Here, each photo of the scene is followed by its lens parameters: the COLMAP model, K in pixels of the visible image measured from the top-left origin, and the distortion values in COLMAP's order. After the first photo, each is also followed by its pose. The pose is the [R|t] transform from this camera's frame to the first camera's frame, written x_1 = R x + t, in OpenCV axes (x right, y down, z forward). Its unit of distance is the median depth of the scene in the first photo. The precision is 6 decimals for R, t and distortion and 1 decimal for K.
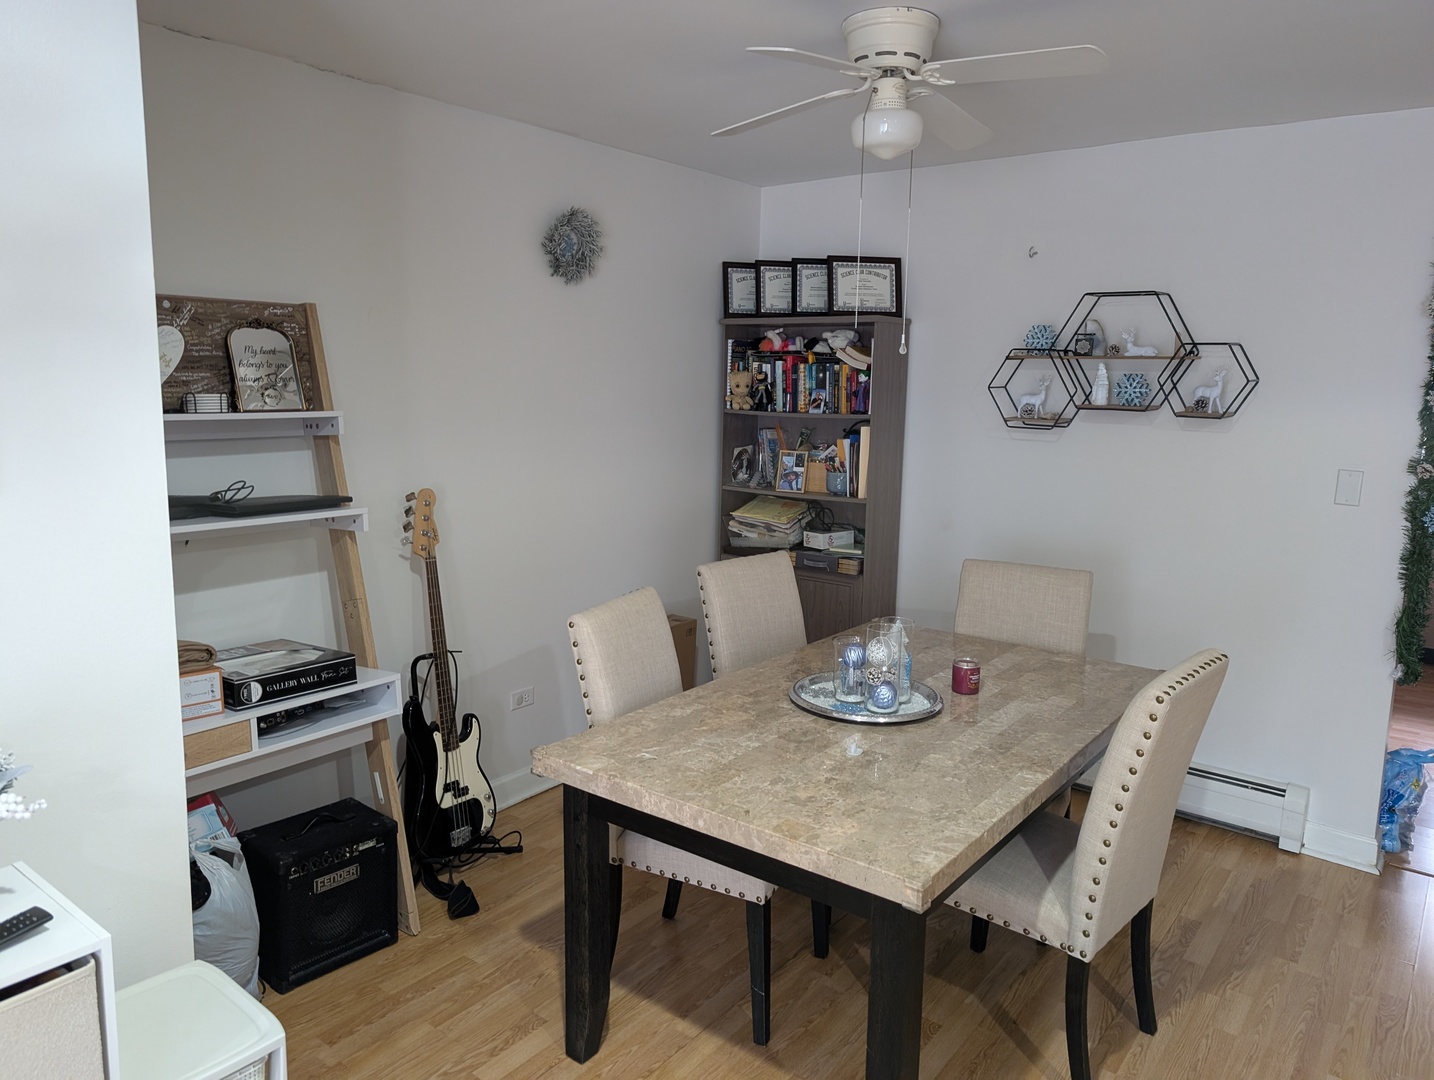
lens RADIAL K [[1029.4, 0, 710.9], [0, 1029.4, 541.0], [0, 0, 1]] dist [0.033581, -0.043671]
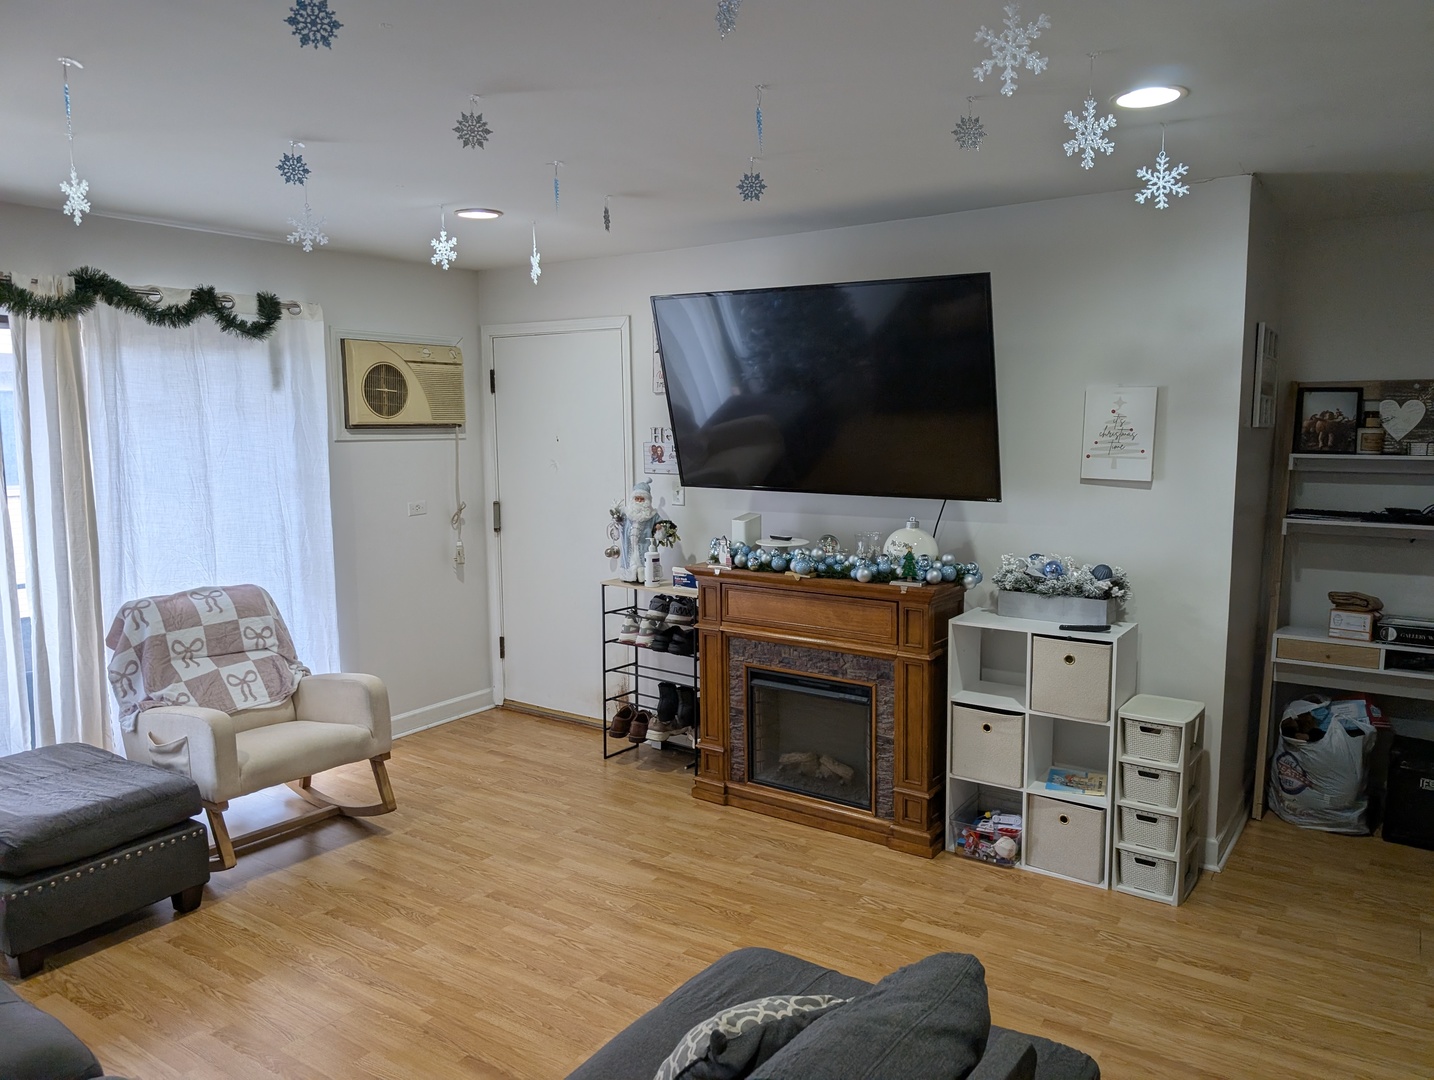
lens RADIAL K [[1029.4, 0, 710.9], [0, 1029.4, 541.0], [0, 0, 1]] dist [0.033581, -0.043671]
pose [[0.055728, 0.097569, -0.993667, 1.020851], [-0.158460, 0.983465, 0.087680, 0.034096], [0.985791, 0.152570, 0.070267, -0.130430]]
